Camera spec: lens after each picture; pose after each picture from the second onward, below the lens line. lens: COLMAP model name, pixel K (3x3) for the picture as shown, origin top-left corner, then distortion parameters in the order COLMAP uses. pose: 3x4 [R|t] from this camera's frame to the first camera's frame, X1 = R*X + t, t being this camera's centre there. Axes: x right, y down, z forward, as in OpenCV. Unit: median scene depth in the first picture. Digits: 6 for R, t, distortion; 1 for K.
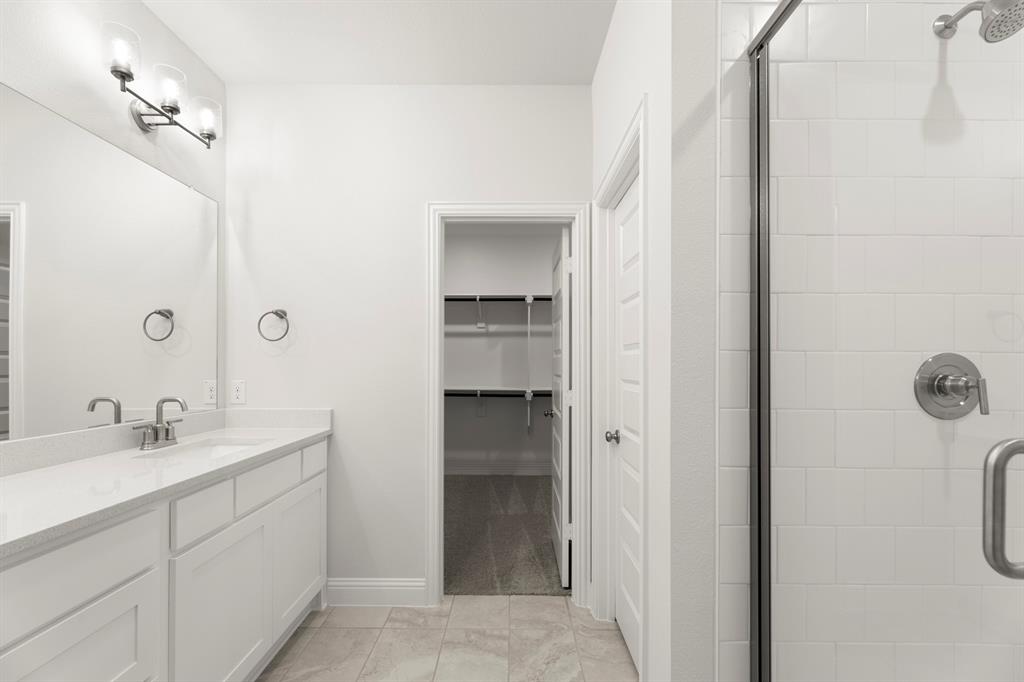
lens RADIAL K [[425.7, 0, 511.1], [0, 425.7, 360.7], [0, 0, 1]] dist [0.011112, -0.000305]
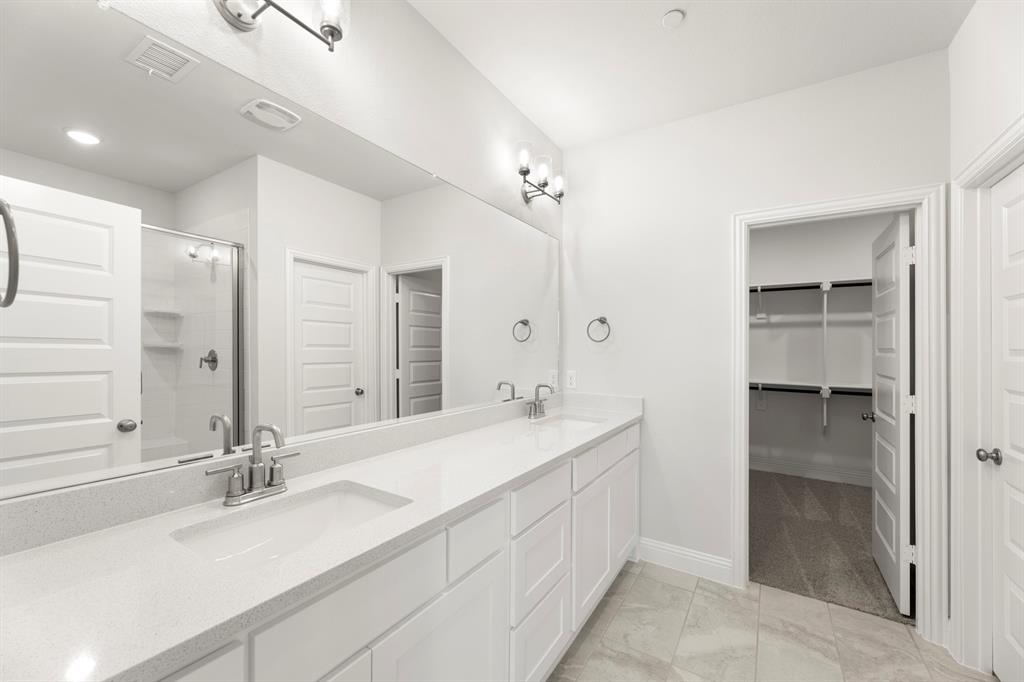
lens RADIAL K [[406.0, 0, 517.8], [0, 406.0, 343.1], [0, 0, 1]] dist [0.000854, 0.001132]
pose [[0.848322, -0.000528, -0.529481, -0.115491], [-0.001903, 0.999990, -0.004045, -0.037096], [0.529477, 0.004439, 0.848312, -0.167908]]
